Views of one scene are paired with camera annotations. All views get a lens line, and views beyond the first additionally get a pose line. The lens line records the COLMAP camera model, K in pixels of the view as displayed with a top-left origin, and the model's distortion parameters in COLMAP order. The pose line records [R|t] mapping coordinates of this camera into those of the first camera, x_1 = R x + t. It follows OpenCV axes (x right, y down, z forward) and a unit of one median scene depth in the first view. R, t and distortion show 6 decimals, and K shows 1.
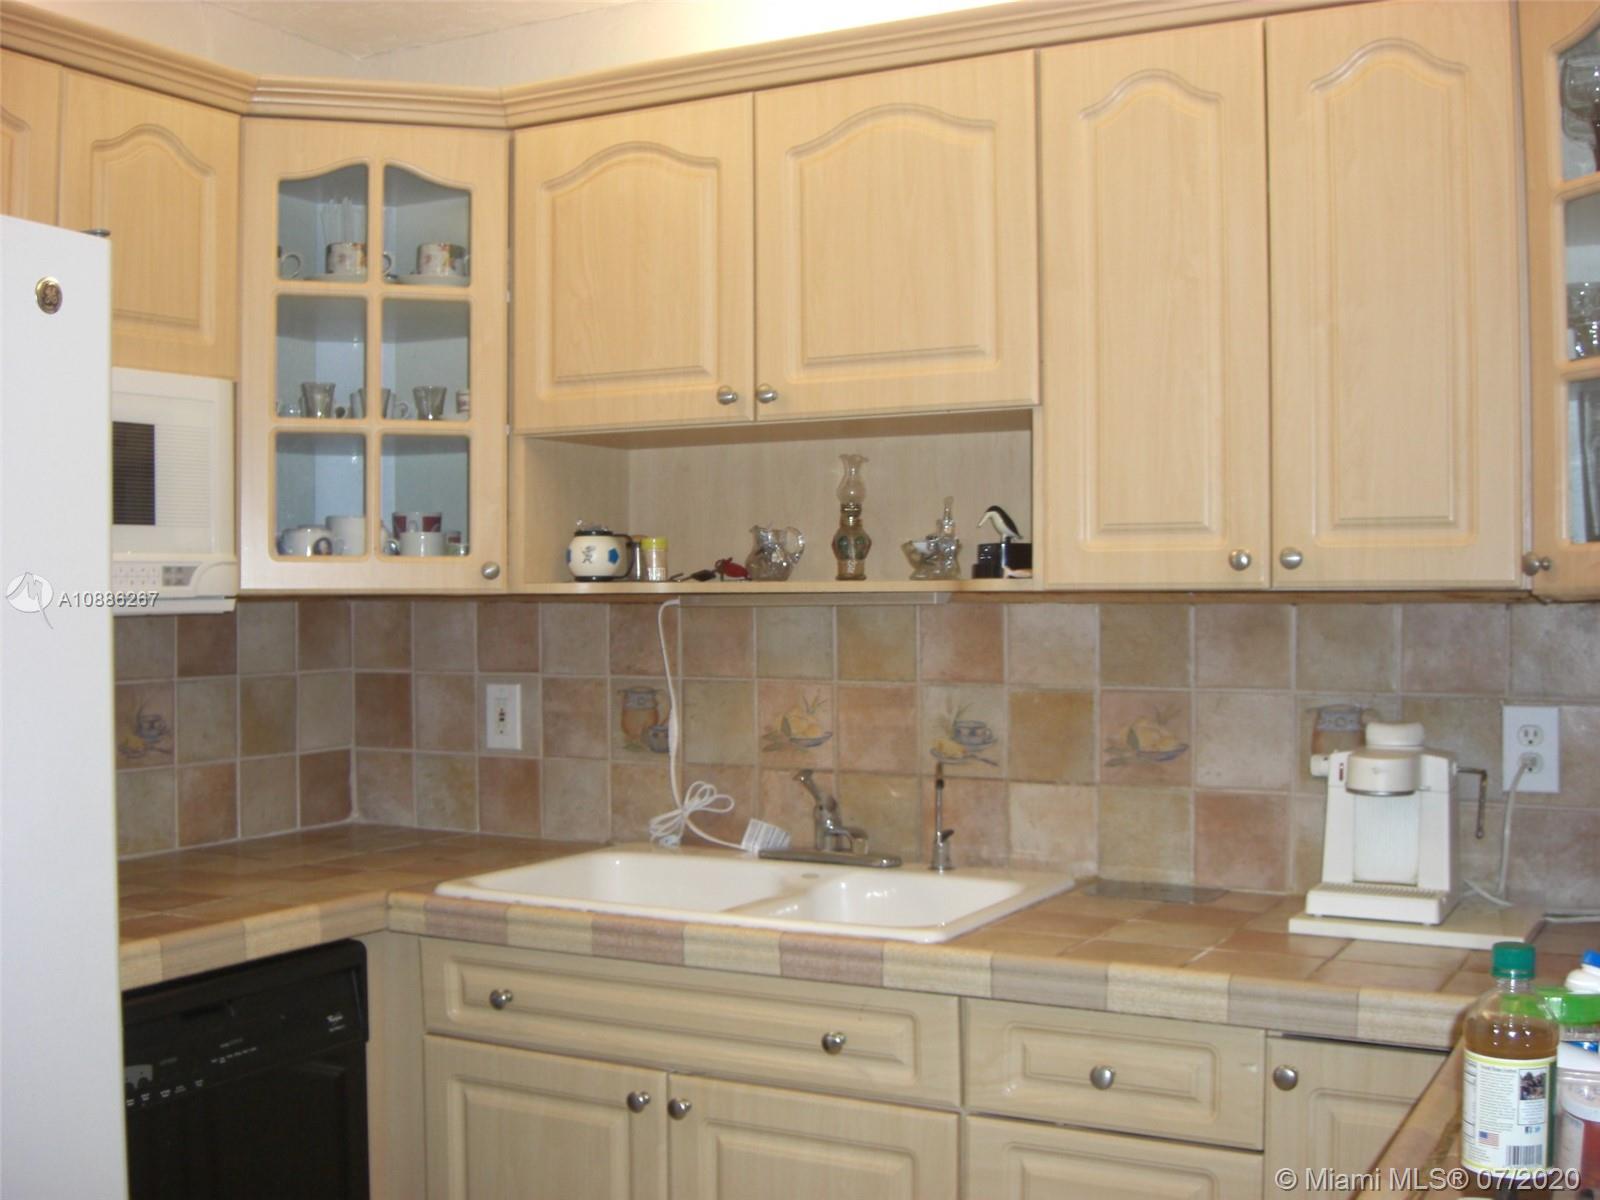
lens RADIAL K [[1799.2, 0, 796.4], [0, 1799.2, 593.8], [0, 0, 1]] dist [-0.119495, 0.000107]
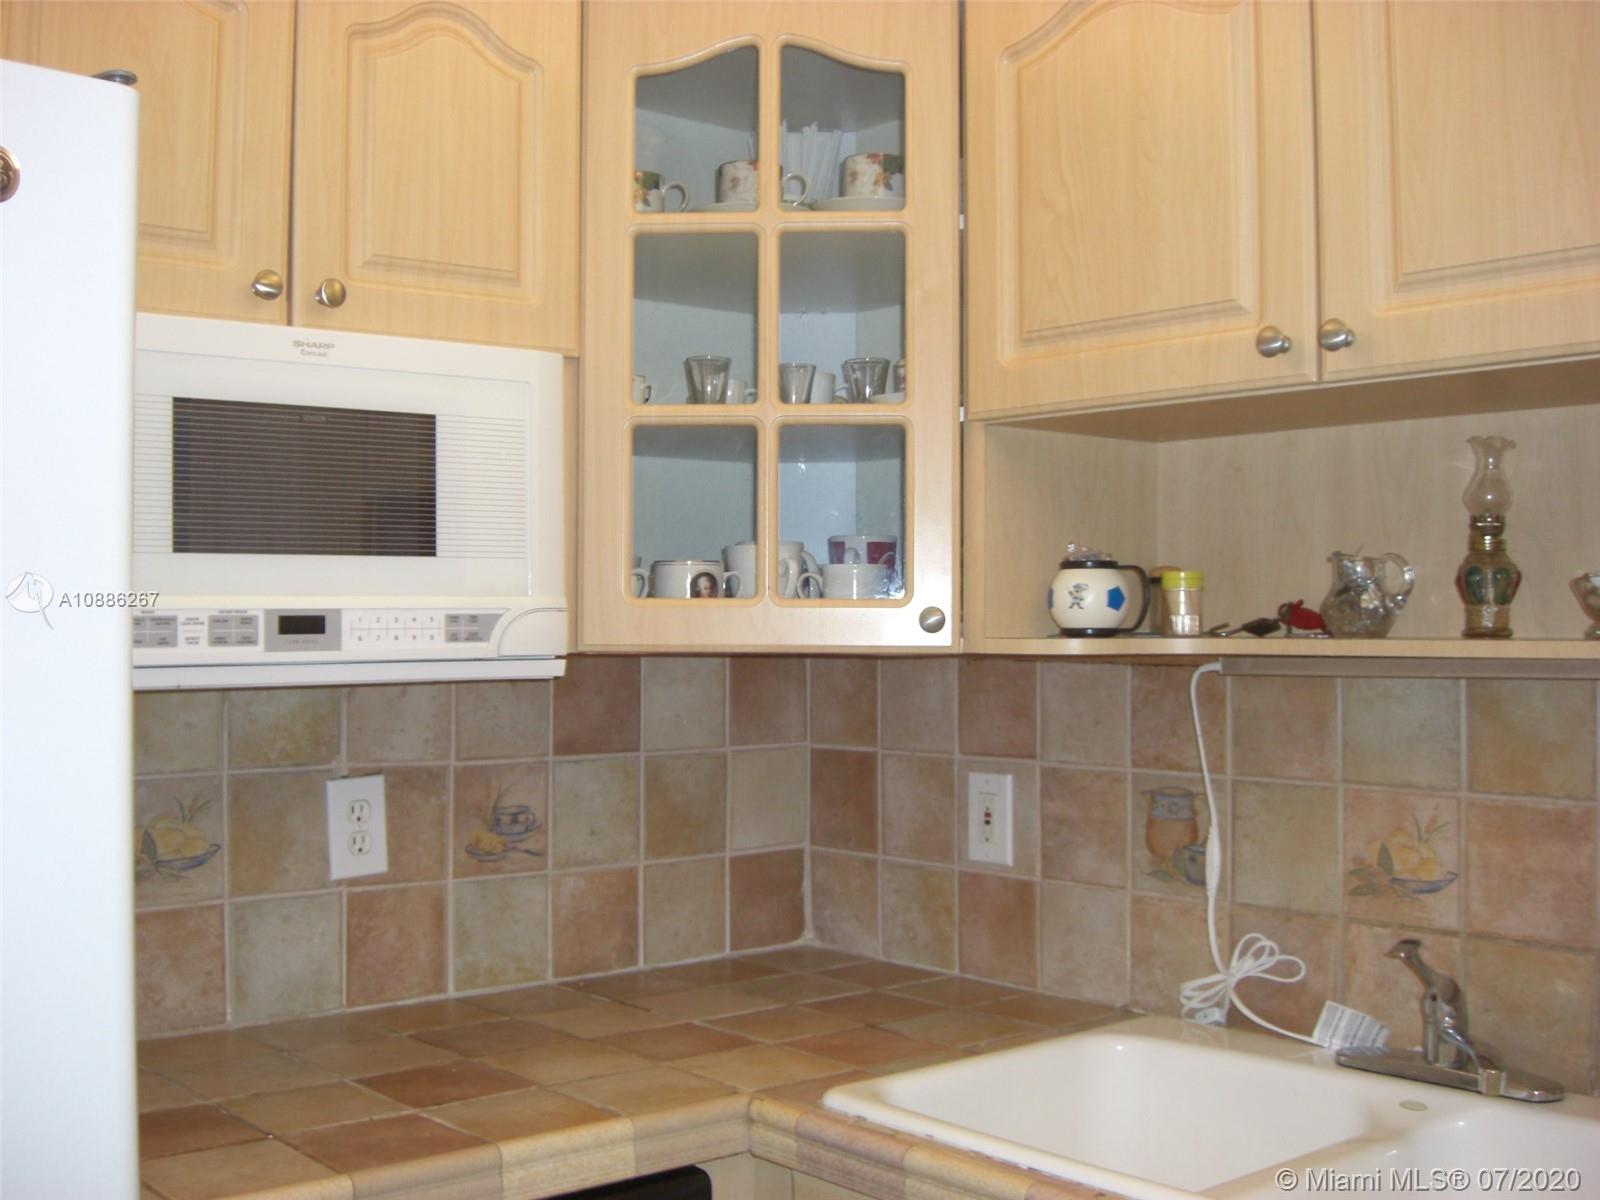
lens RADIAL K [[1799.2, 0, 796.4], [0, 1799.2, 593.8], [0, 0, 1]] dist [-0.119495, 0.000107]
pose [[0.933594, -0.000543, -0.358332, 0.025157], [-0.005245, 0.999871, -0.015179, -0.011662], [0.358295, 0.016050, 0.933471, 0.327247]]
